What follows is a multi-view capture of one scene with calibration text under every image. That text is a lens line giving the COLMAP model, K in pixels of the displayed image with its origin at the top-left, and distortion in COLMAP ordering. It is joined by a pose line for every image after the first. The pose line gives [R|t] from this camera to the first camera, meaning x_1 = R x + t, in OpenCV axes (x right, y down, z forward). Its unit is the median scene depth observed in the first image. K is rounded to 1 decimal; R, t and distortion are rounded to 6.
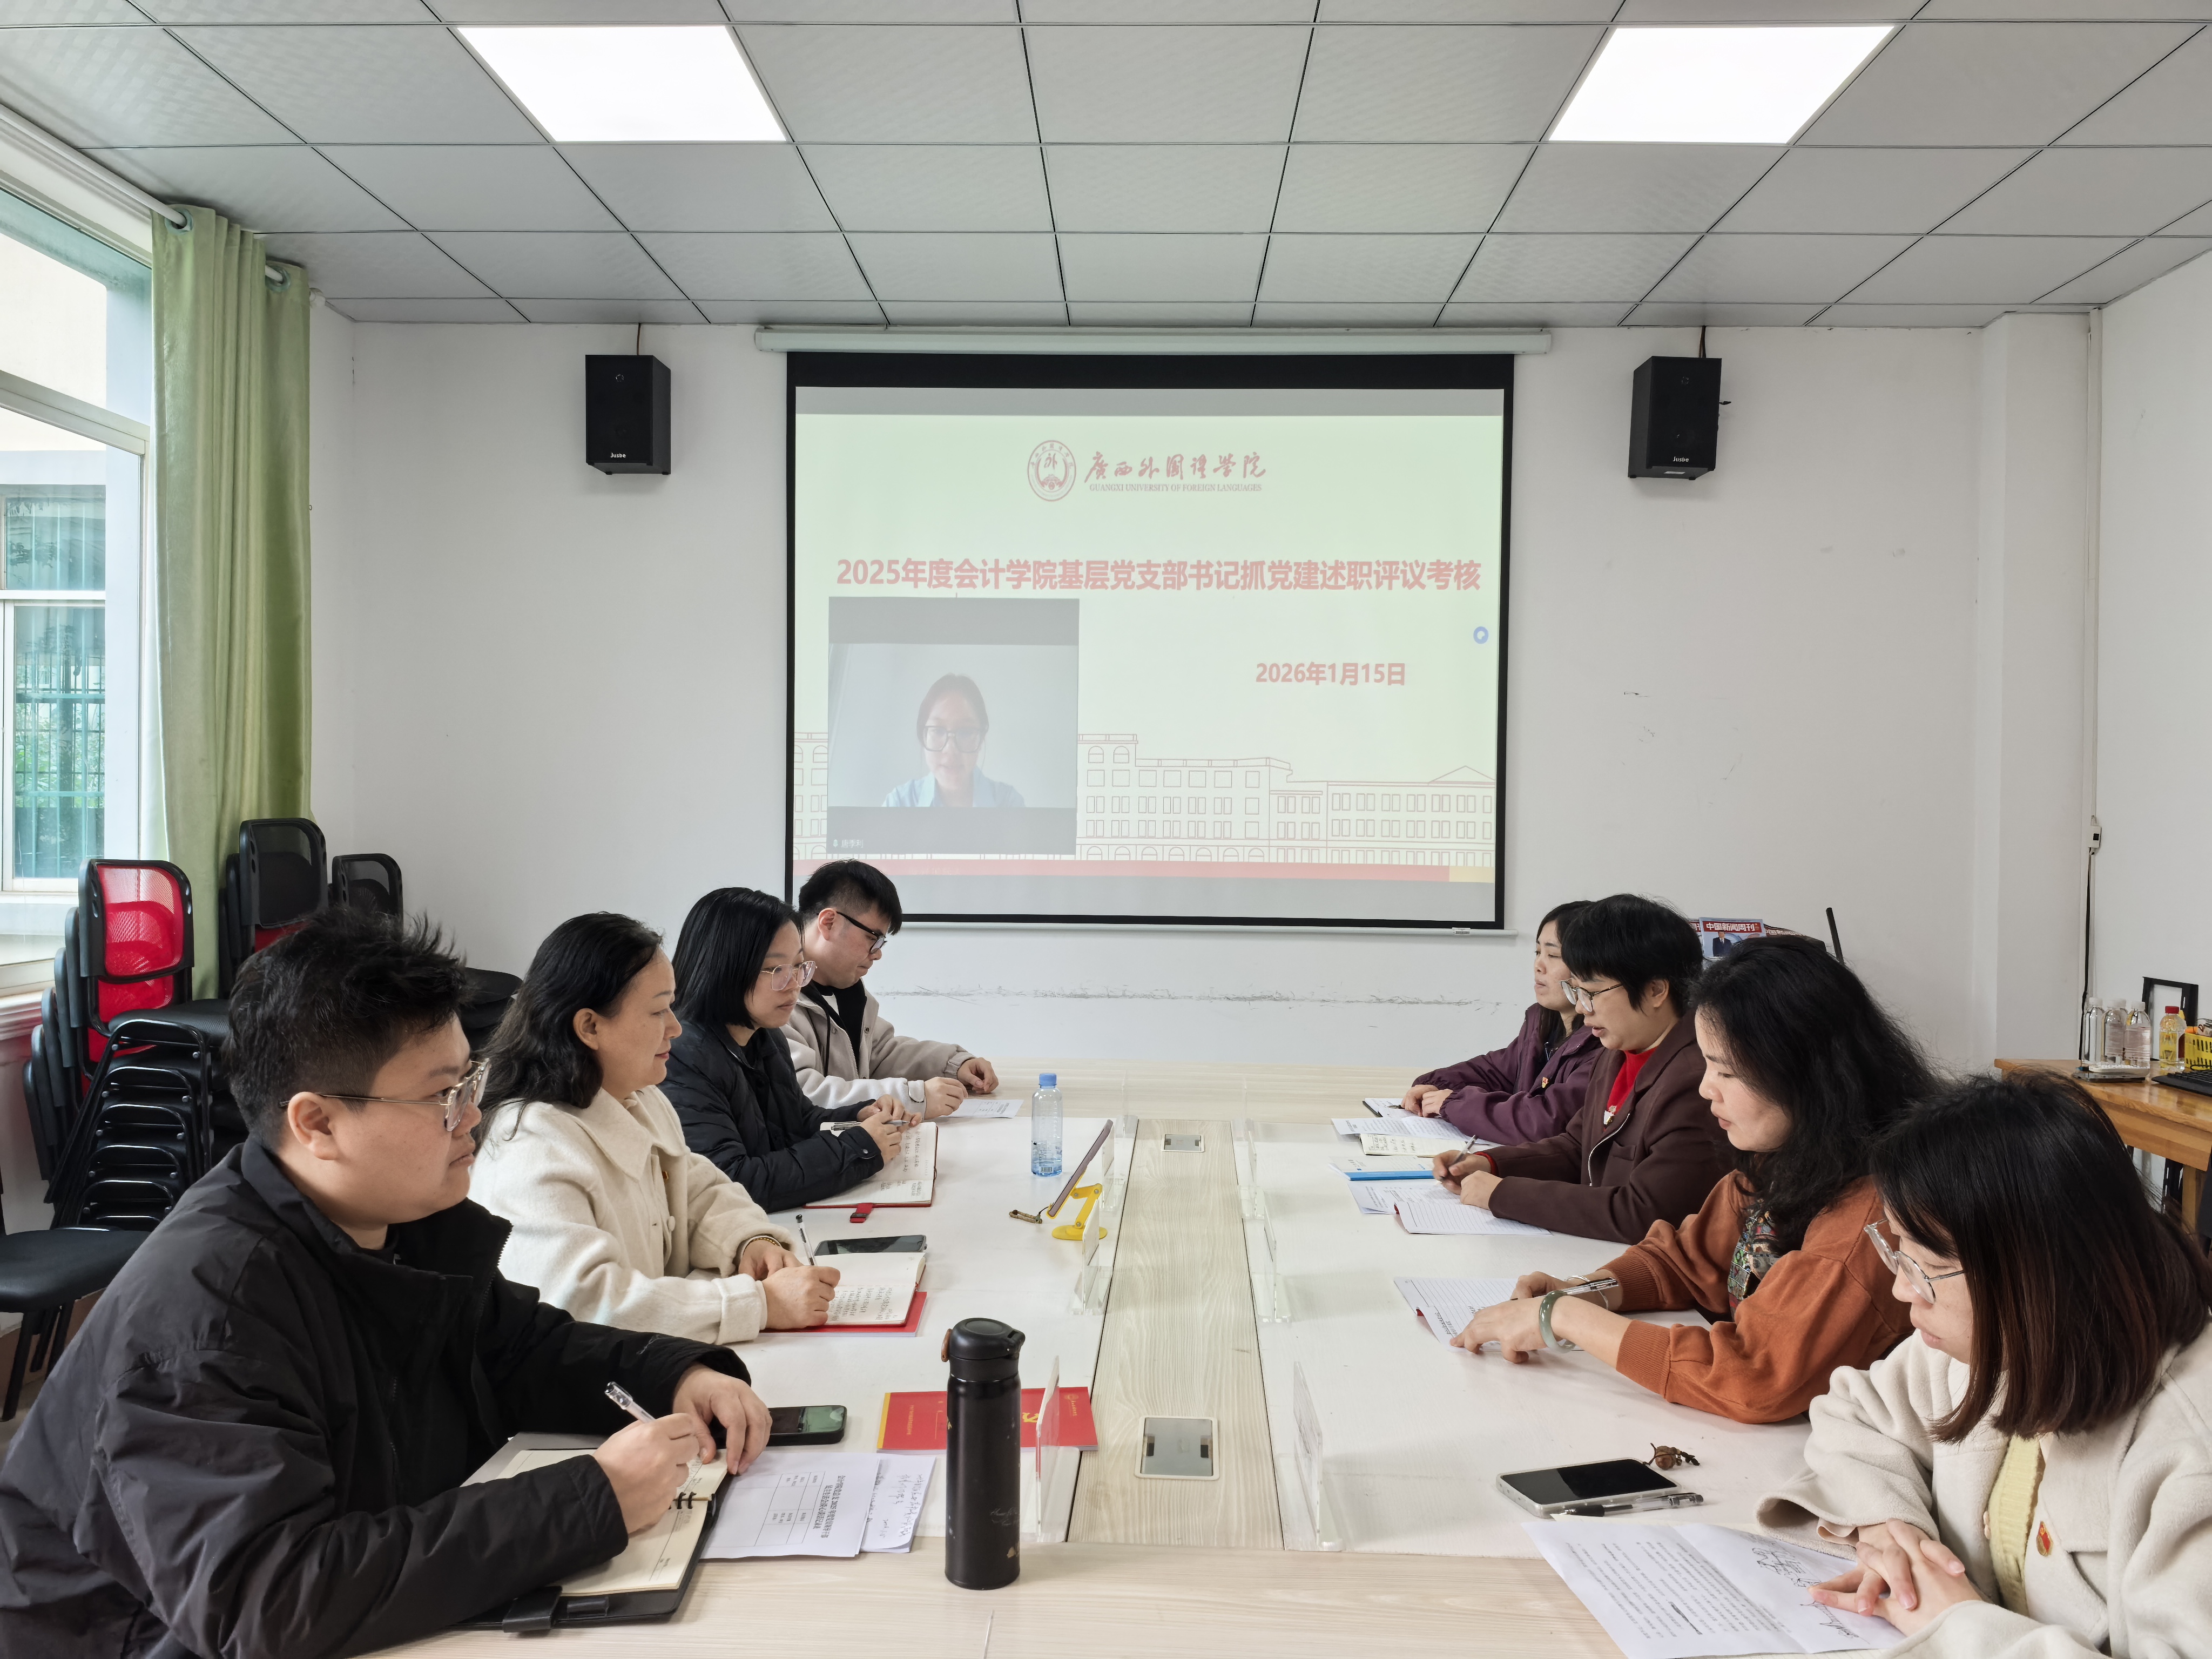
lens RADIAL K [[1586.6, 0, 1100.7], [0, 1586.6, 840.4], [0, 0, 1]] dist [0.060425, -0.076228]
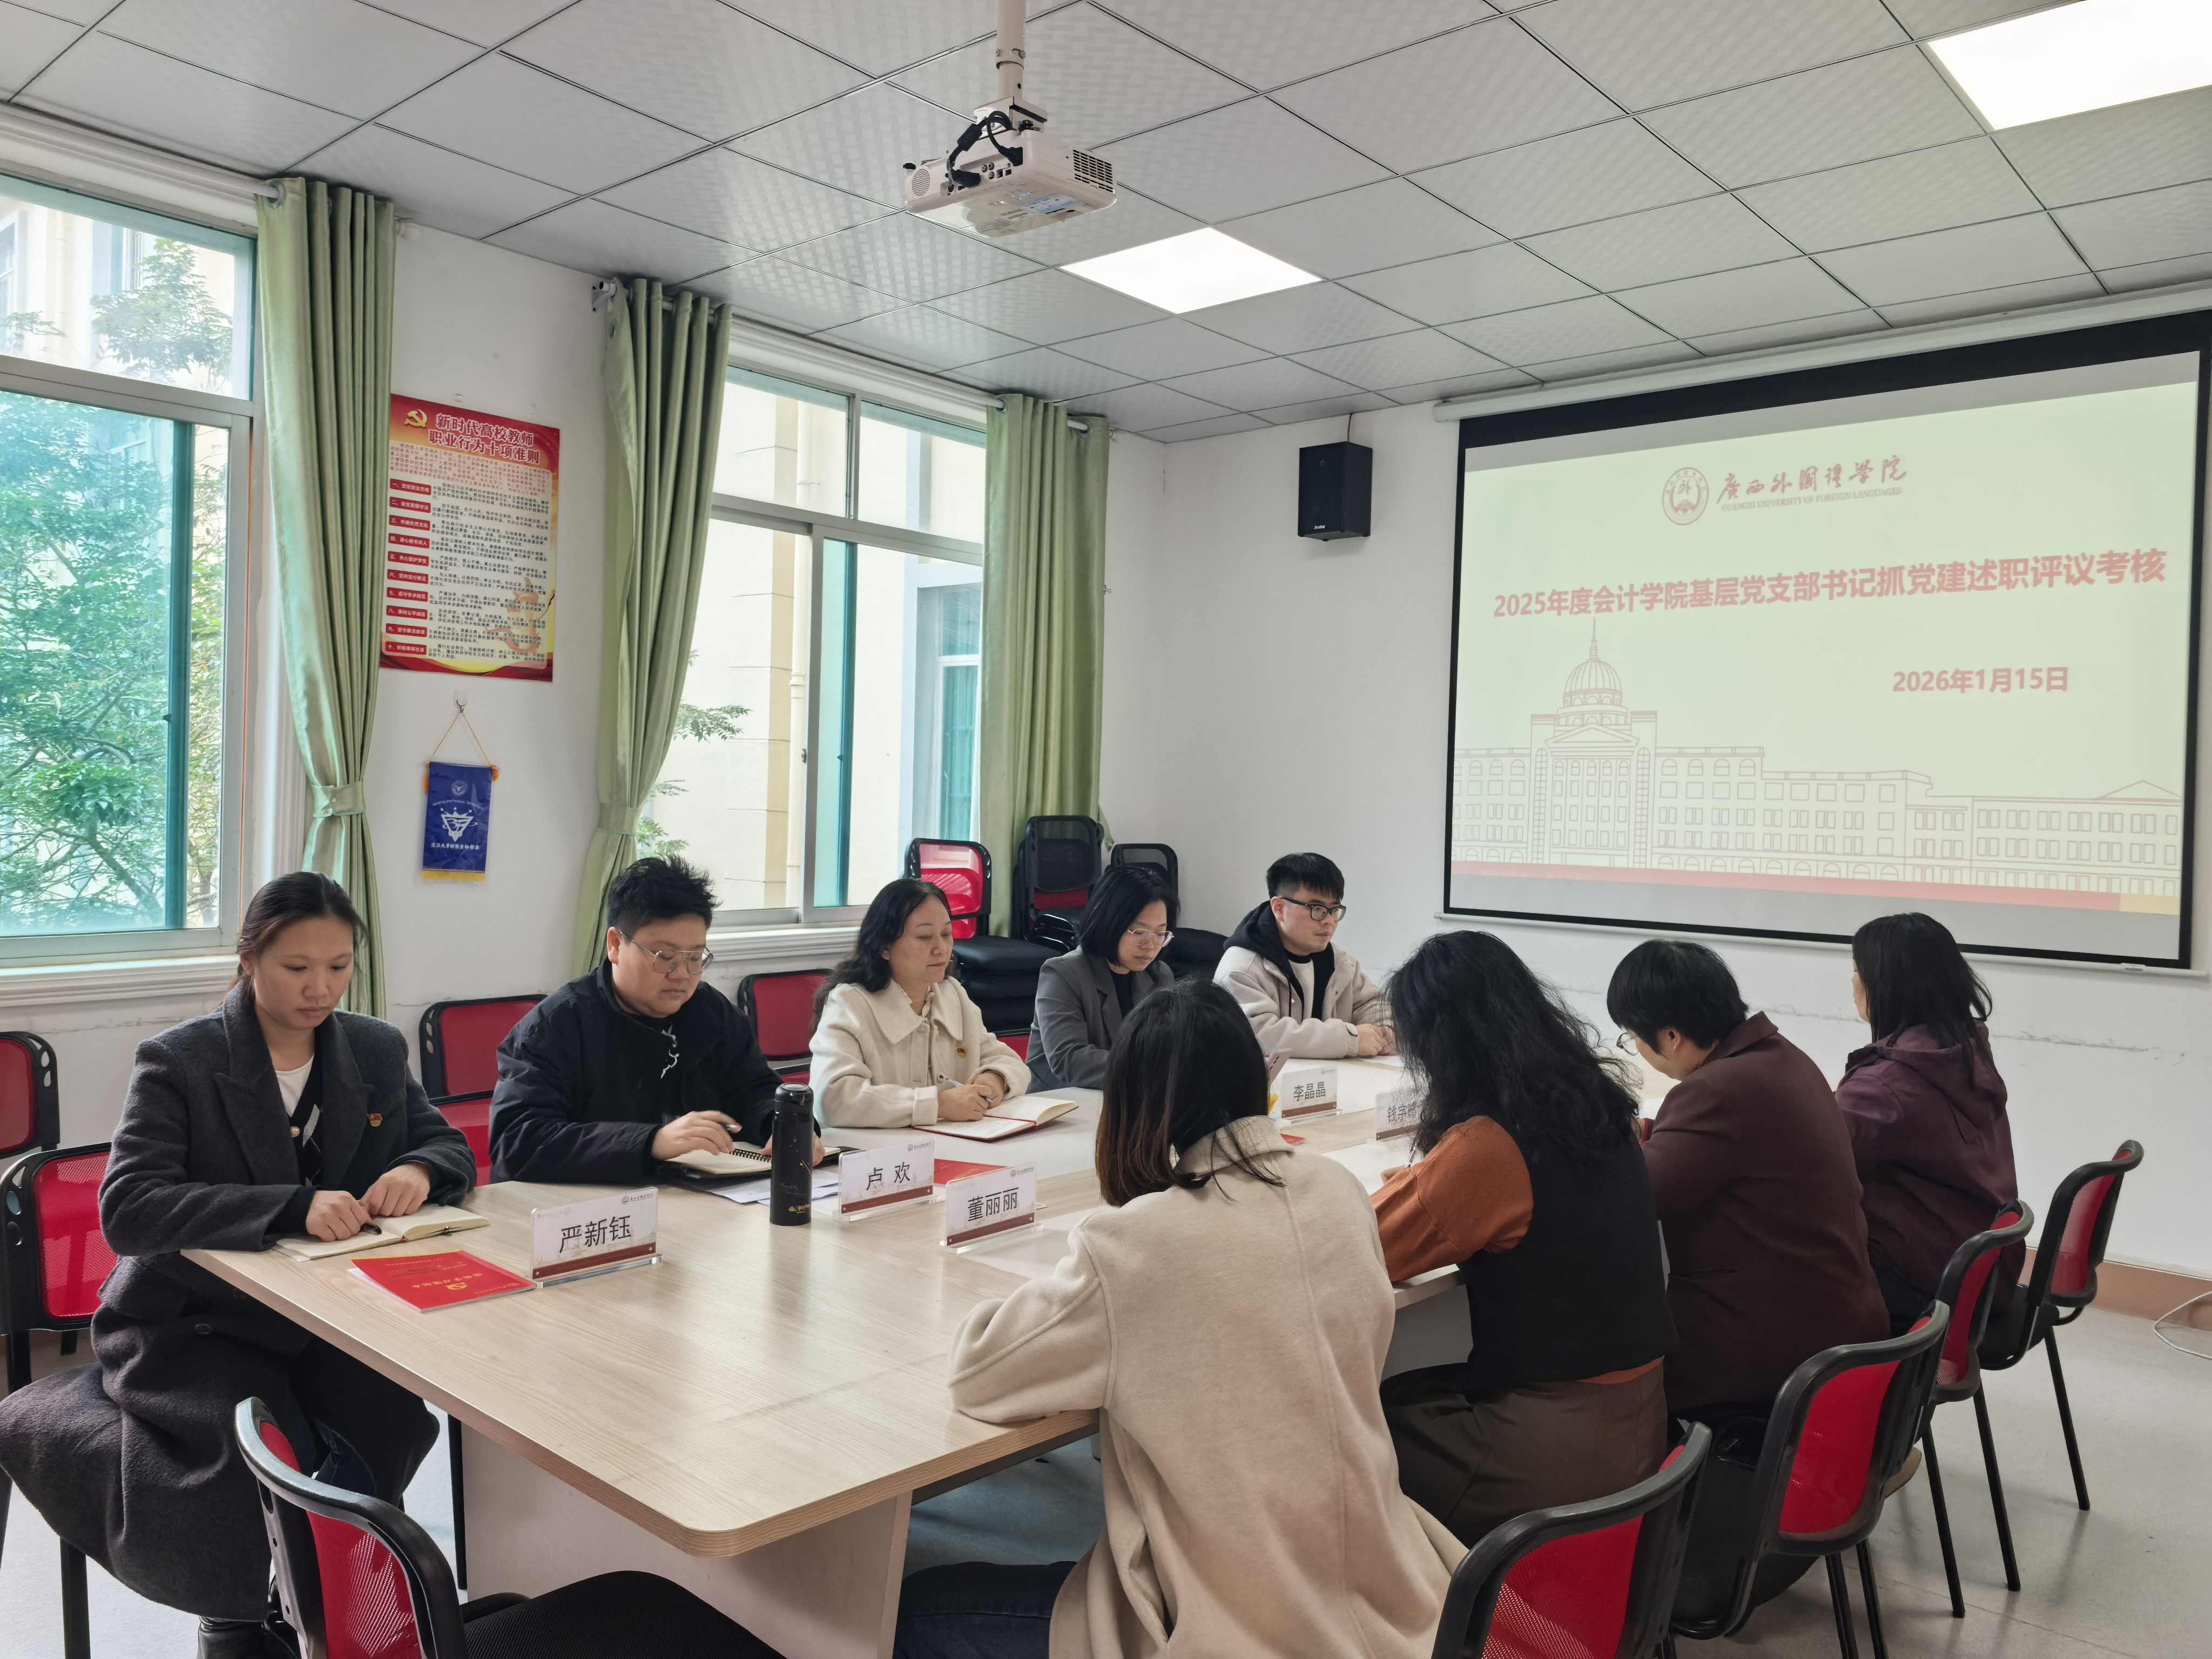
lens RADIAL K [[1581.6, 0, 1098.7], [0, 1581.6, 789.3], [0, 0, 1]] dist [-0.000849, -0.090901]
pose [[0.766565, 0.007910, -0.642118, 0.340585], [-0.037273, 0.998786, -0.032192, 0.007210], [0.641084, 0.048611, 0.765930, -0.028124]]
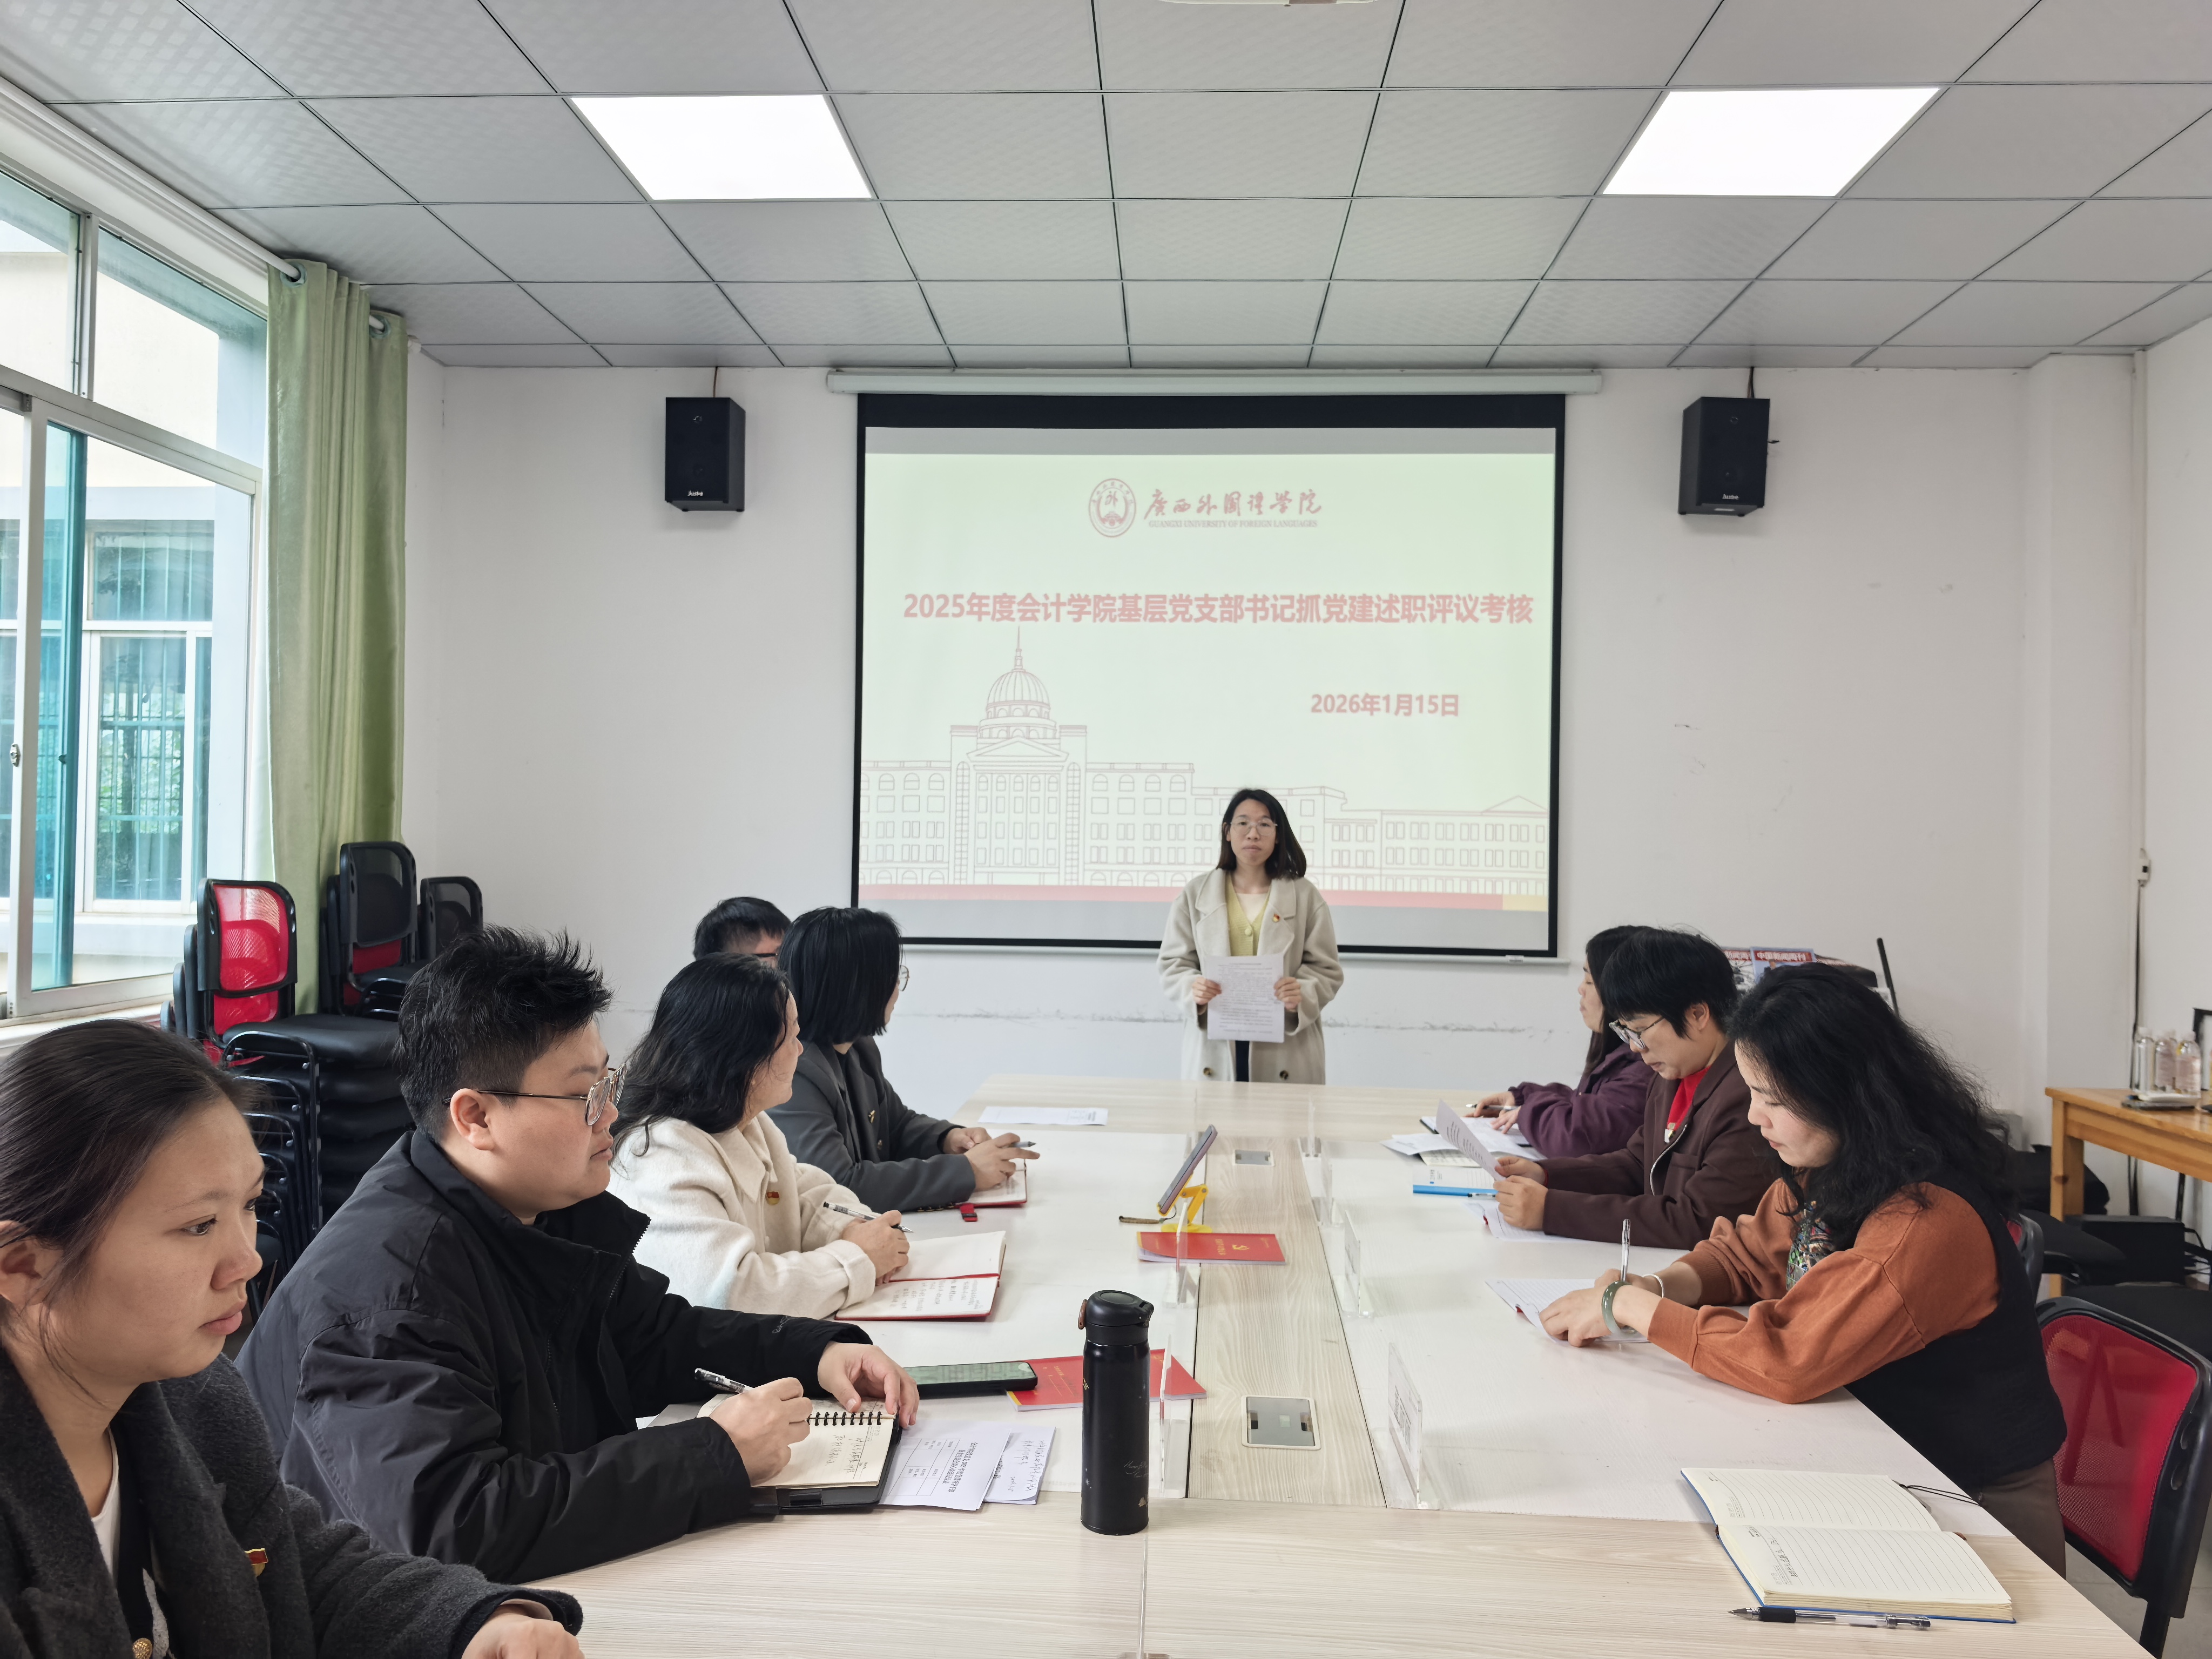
lens RADIAL K [[1600.8, 0, 1093.2], [0, 1600.8, 834.6], [0, 0, 1]] dist [0.062505, -0.094342]
pose [[0.999685, 0.004769, -0.024629, -0.016641], [-0.005319, 0.999737, -0.022315, 0.002293], [0.024516, 0.022439, 0.999448, -0.032210]]
